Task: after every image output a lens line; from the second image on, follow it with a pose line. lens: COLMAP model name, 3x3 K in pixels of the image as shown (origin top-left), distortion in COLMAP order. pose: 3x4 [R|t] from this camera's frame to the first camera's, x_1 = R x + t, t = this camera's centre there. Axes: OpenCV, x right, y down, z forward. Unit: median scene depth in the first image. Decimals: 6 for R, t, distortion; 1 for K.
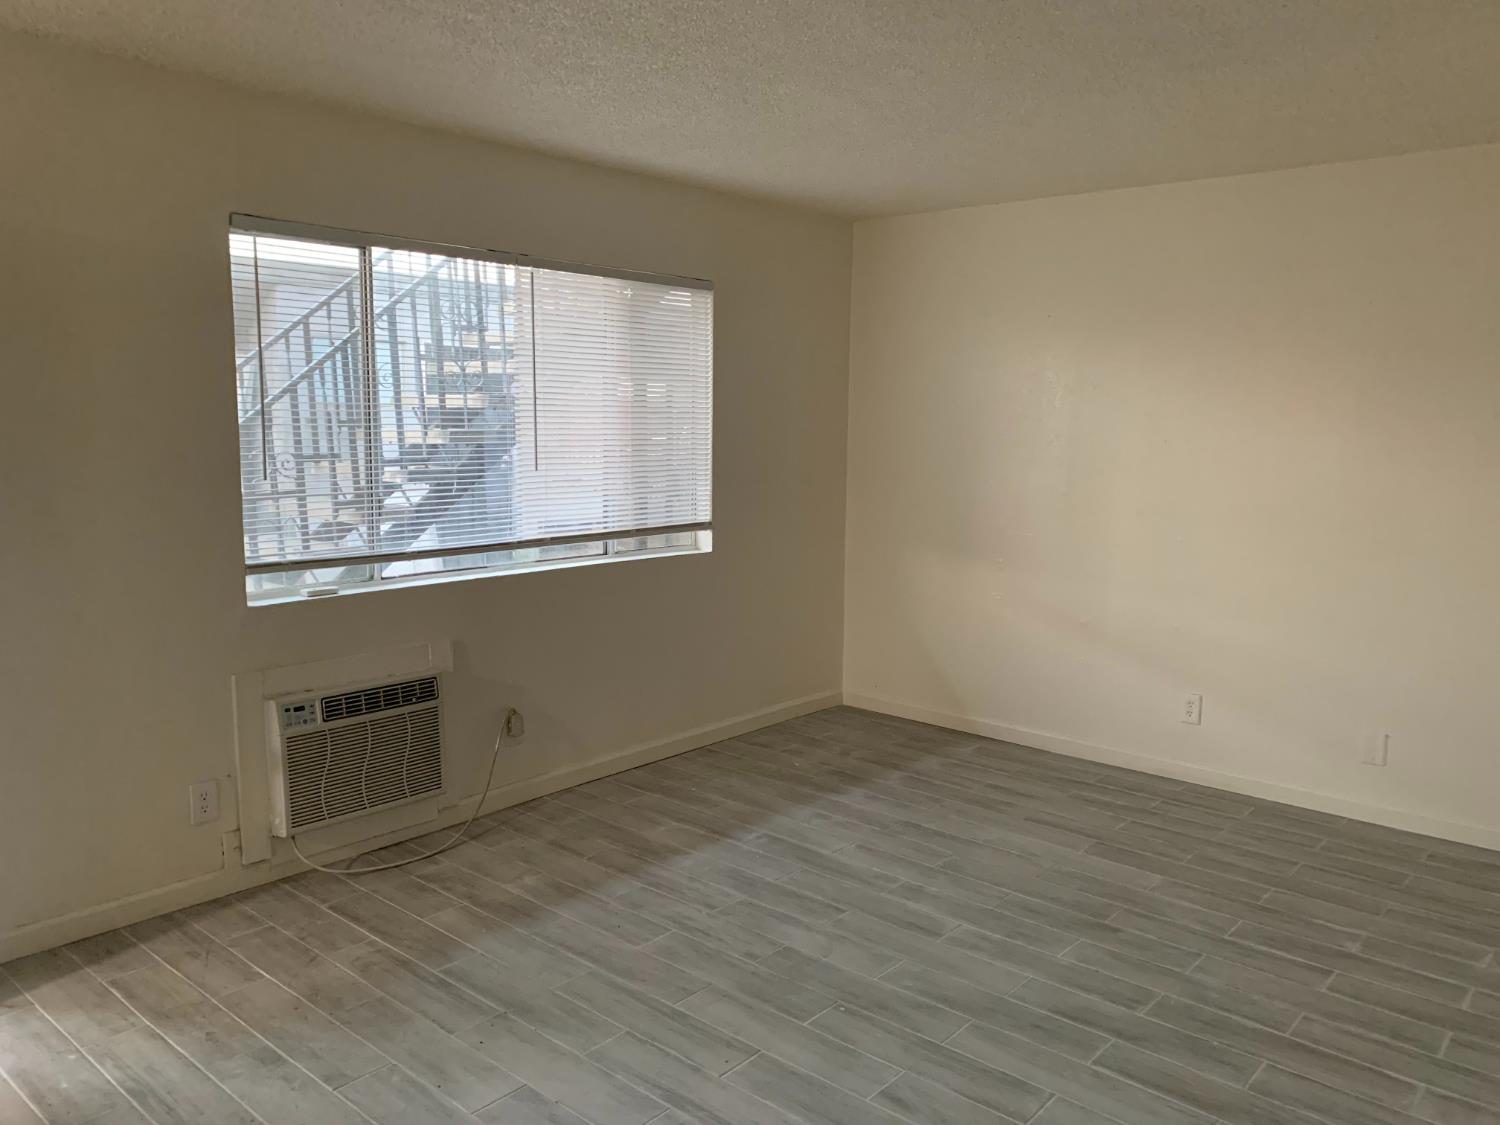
lens RADIAL K [[1152.6, 0, 750.0], [0, 1152.6, 562.5], [0, 0, 1]] dist [0.048168, -0.048919]
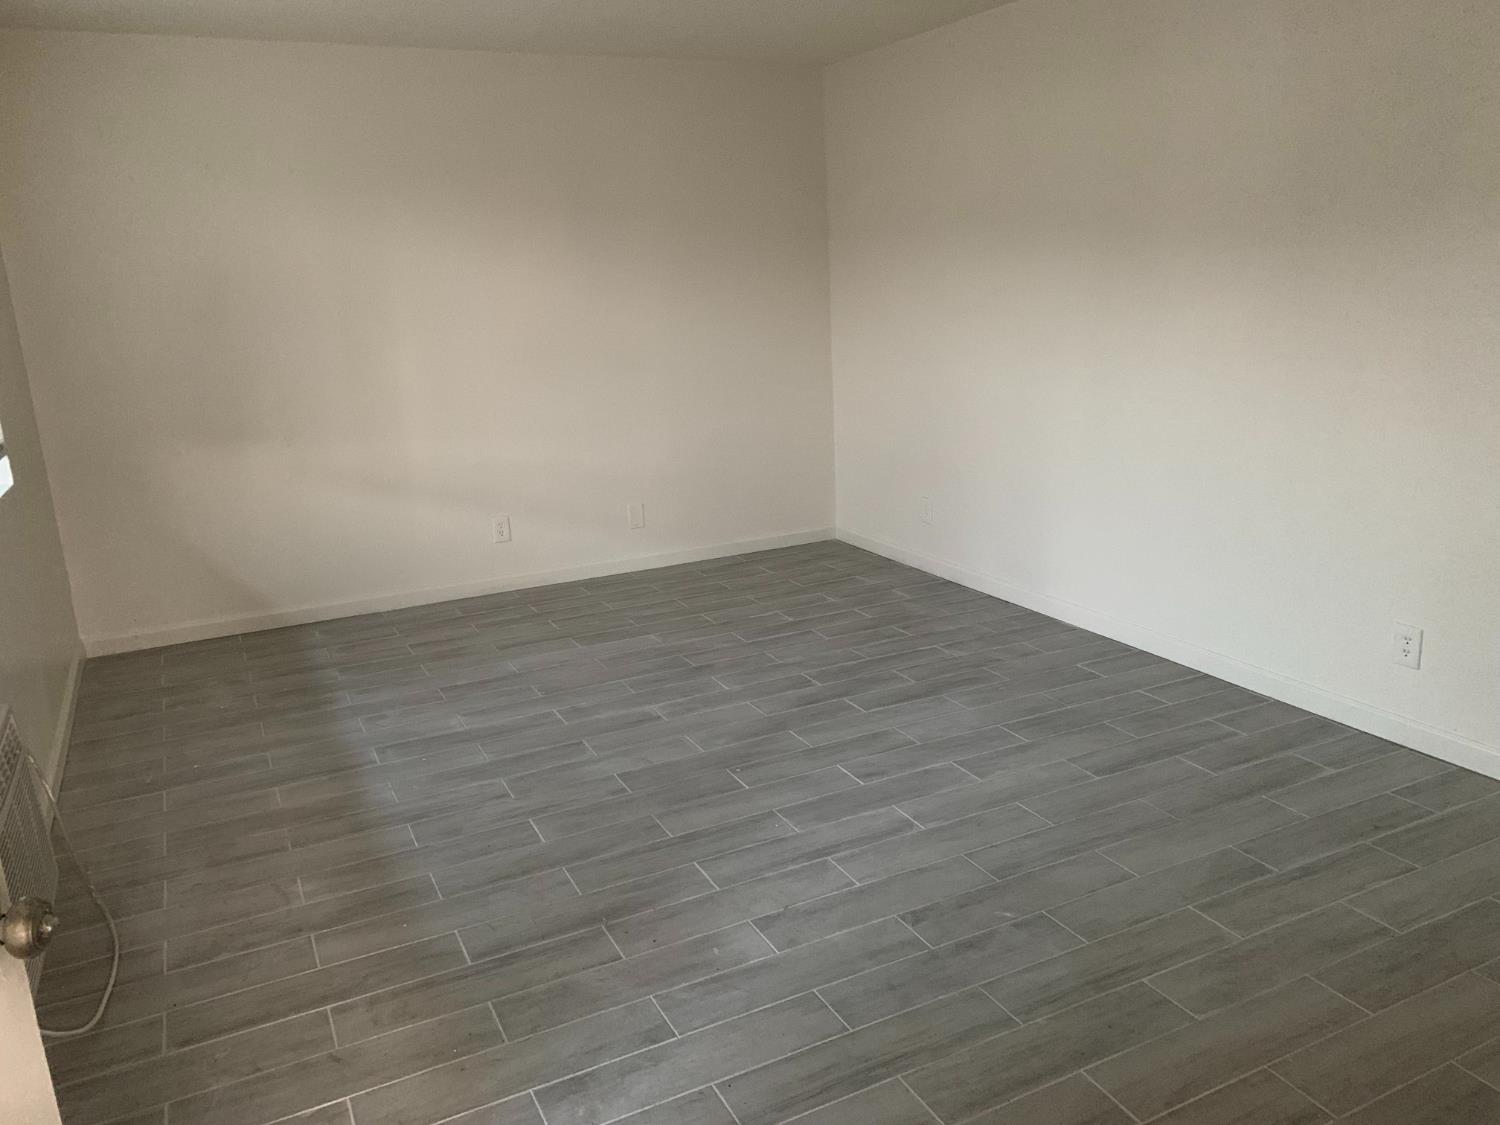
lens RADIAL K [[1152.6, 0, 750.0], [0, 1152.6, 562.5], [0, 0, 1]] dist [0.048168, -0.048919]
pose [[0.370795, -0.253850, 0.893348, -1.493268], [0.168040, 0.964380, 0.204287, -0.094324], [-0.913386, 0.074370, 0.400244, 0.823293]]
